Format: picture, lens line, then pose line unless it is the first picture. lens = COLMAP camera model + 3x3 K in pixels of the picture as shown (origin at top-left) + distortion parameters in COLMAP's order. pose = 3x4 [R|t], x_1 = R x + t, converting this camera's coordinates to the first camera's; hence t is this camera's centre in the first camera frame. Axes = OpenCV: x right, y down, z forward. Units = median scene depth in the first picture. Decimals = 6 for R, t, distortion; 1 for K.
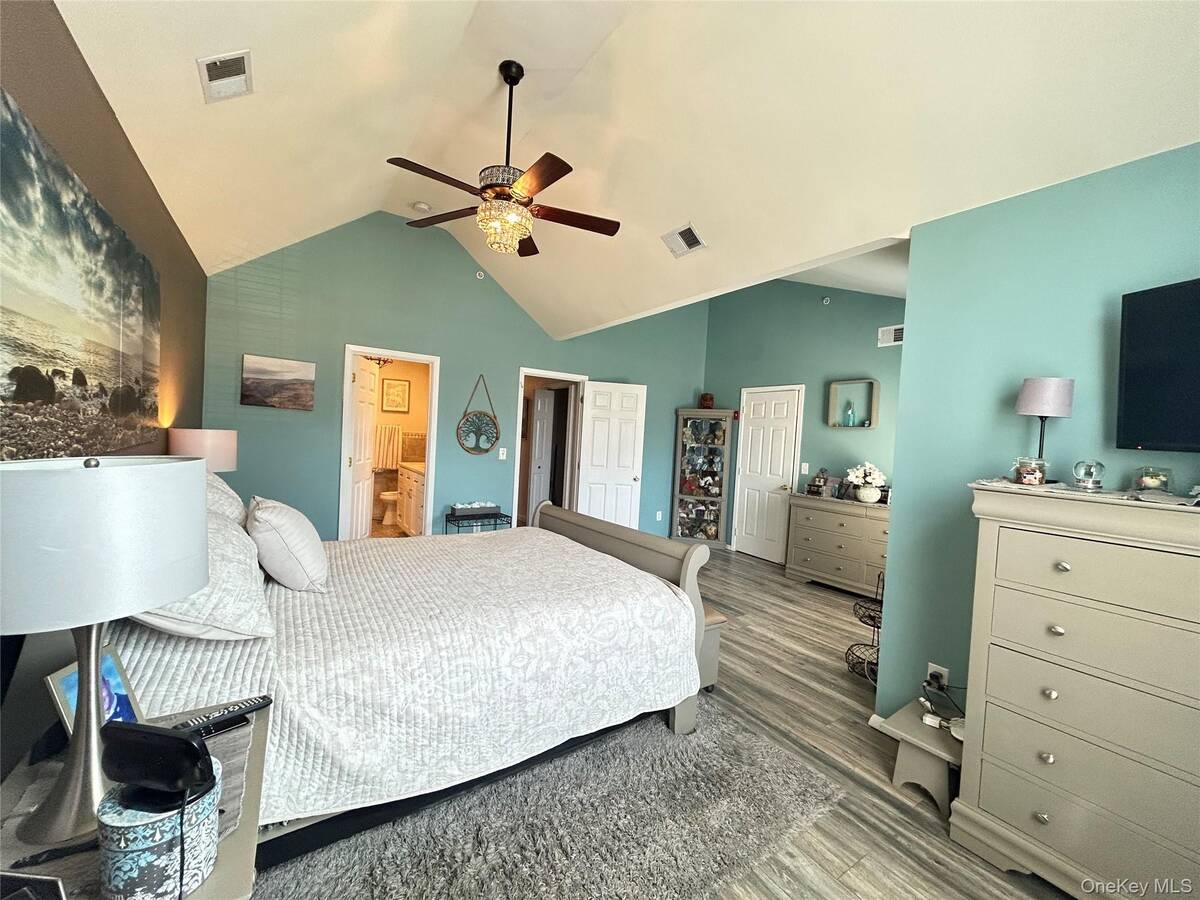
lens RADIAL K [[478.8, 0, 601.5], [0, 478.8, 450.5], [0, 0, 1]] dist [-0.003004, 0.000515]
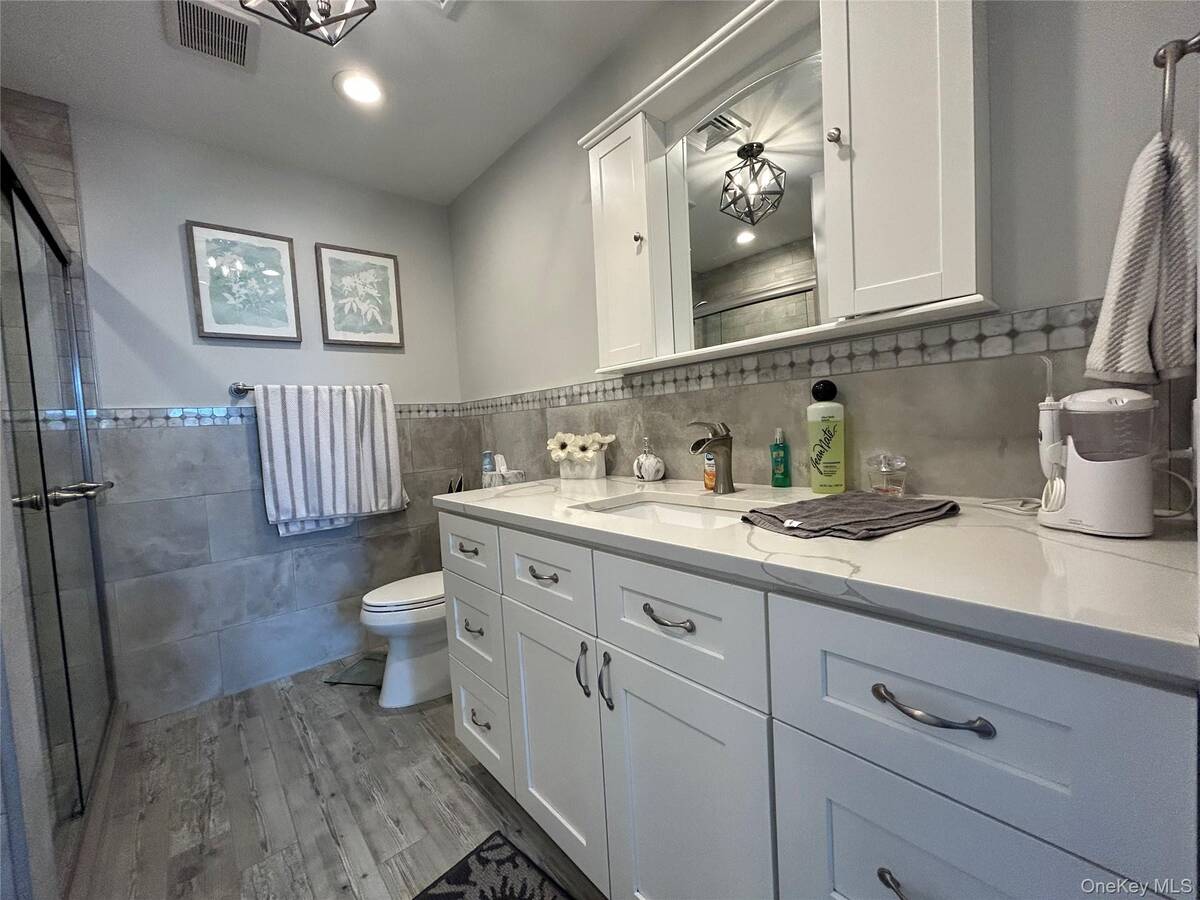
lens RADIAL K [[478.8, 0, 600.7], [0, 478.8, 449.0], [0, 0, 1]] dist [-0.003004, 0.000515]
pose [[0.986342, -0.115315, 0.117608, -0.312026], [0.112389, 0.993173, 0.031235, 0.001283], [-0.120407, -0.017591, 0.992569, 0.634958]]
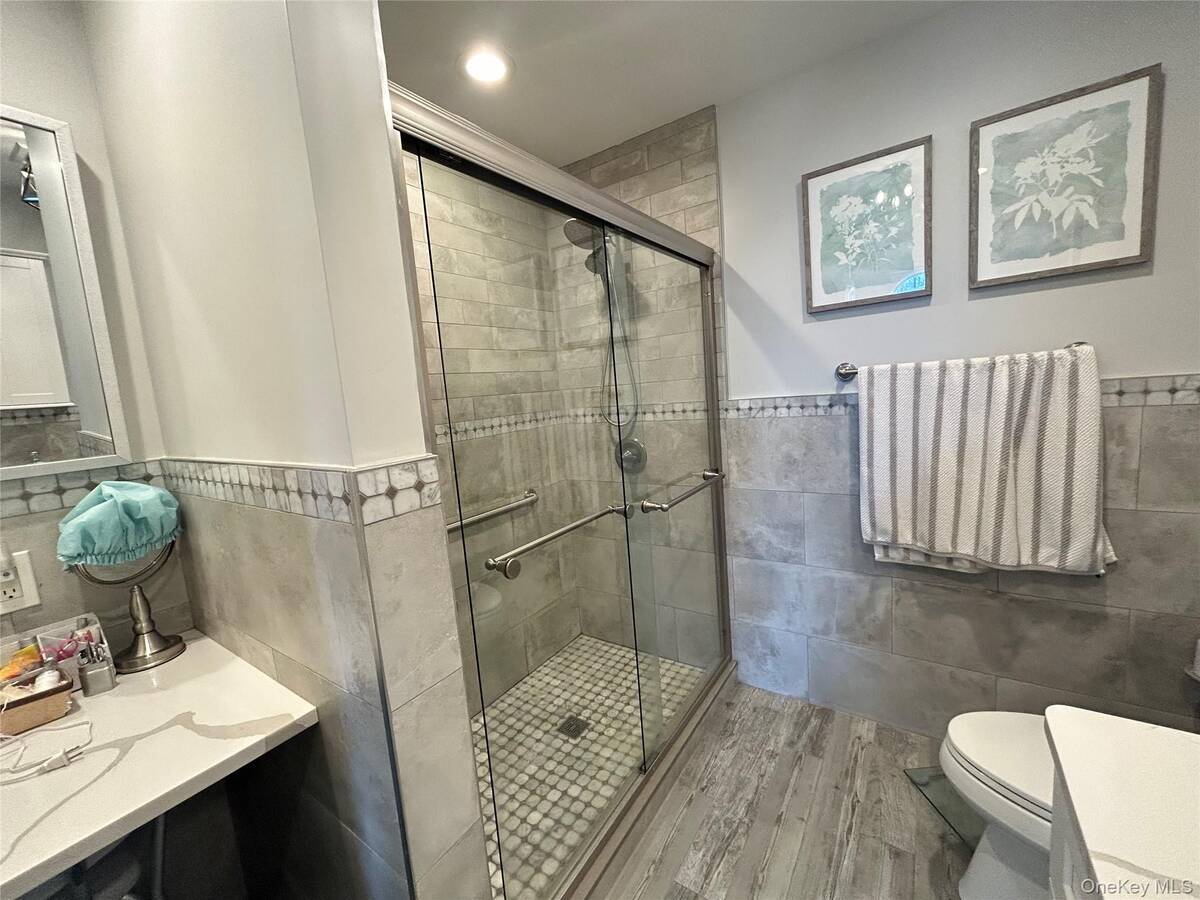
lens RADIAL K [[478.8, 0, 594.7], [0, 478.8, 450.1], [0, 0, 1]] dist [-0.003004, 0.000515]
pose [[0.360826, 0.032768, -0.932057, -0.314185], [0.073865, 0.995239, 0.063584, -0.037025], [0.929703, -0.091789, 0.356688, 0.750791]]
